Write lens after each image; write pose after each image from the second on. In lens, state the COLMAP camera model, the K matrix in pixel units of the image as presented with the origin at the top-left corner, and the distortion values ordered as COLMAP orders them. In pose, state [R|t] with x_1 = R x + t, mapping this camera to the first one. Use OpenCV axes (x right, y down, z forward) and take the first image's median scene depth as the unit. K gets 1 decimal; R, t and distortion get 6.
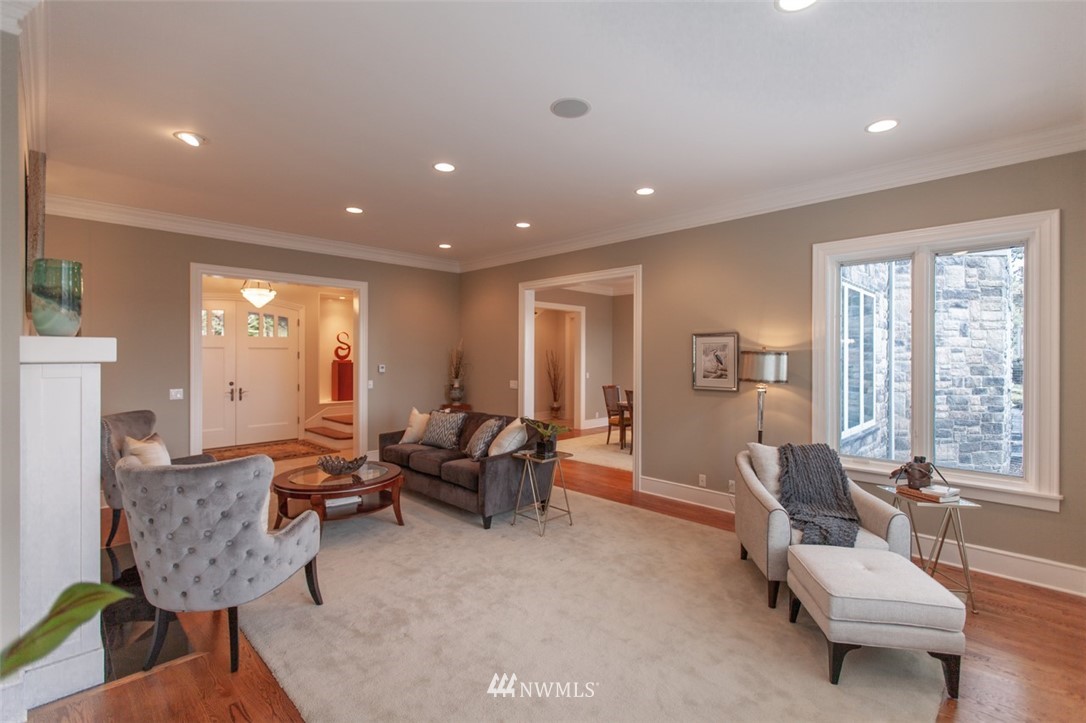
lens RADIAL K [[499.3, 0, 542.4], [0, 499.3, 357.5], [0, 0, 1]] dist [0.006923, 0.001234]
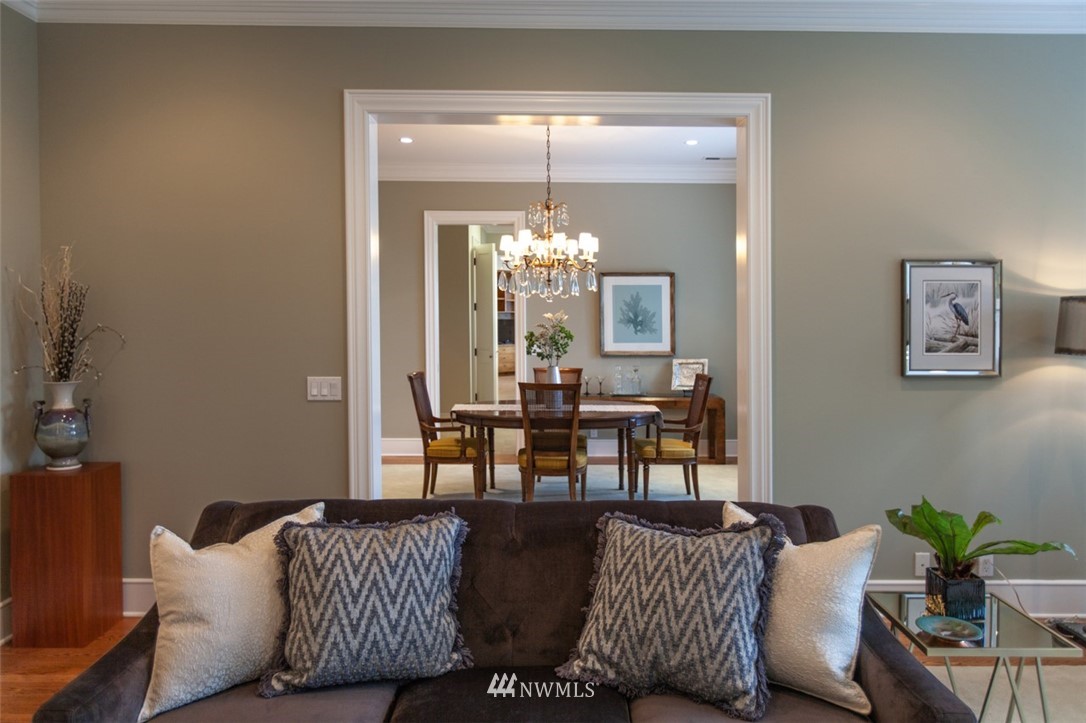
lens RADIAL K [[748.9, 0, 573.4], [0, 748.9, 316.7], [0, 0, 1]] dist [0.009583, -0.001317]
pose [[0.692989, 0.002483, 0.720944, -0.281901], [-0.002183, 0.999997, -0.001346, 0.005781], [-0.720945, -0.000641, 0.692992, 0.486138]]
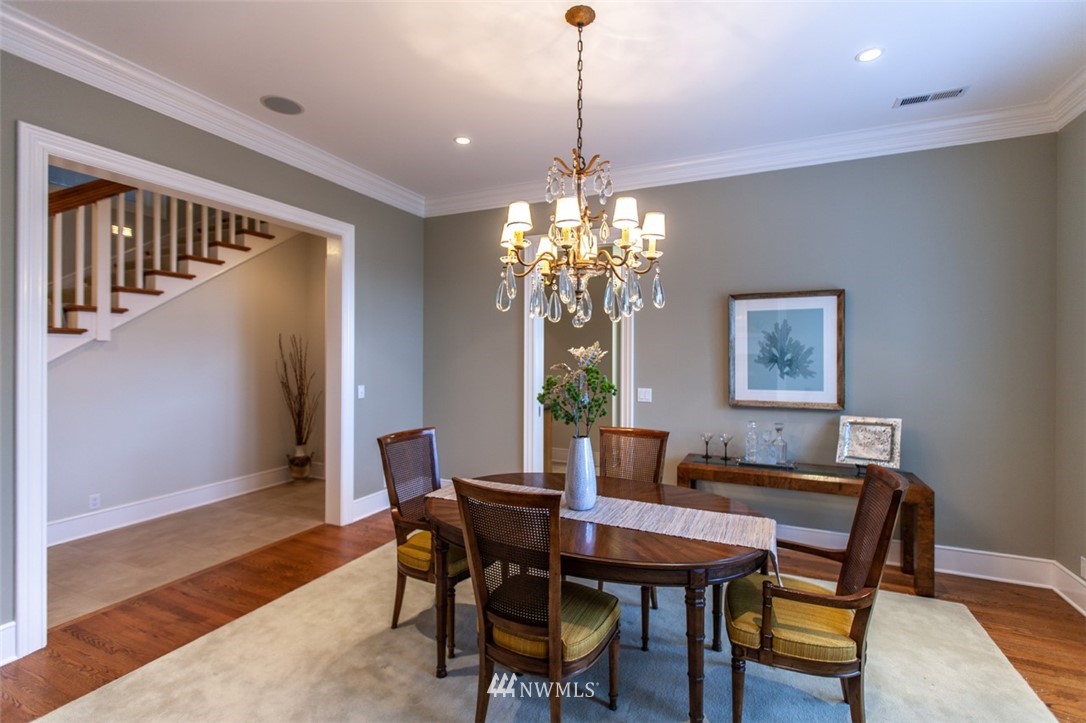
lens RADIAL K [[499.3, 0, 550.9], [0, 499.3, 361.1], [0, 0, 1]] dist [0.006923, 0.001234]
pose [[0.935464, -0.000162, 0.353422, 0.123487], [-0.004358, 0.999919, 0.011993, 0.006345], [-0.353395, -0.012759, 0.935387, 0.750214]]
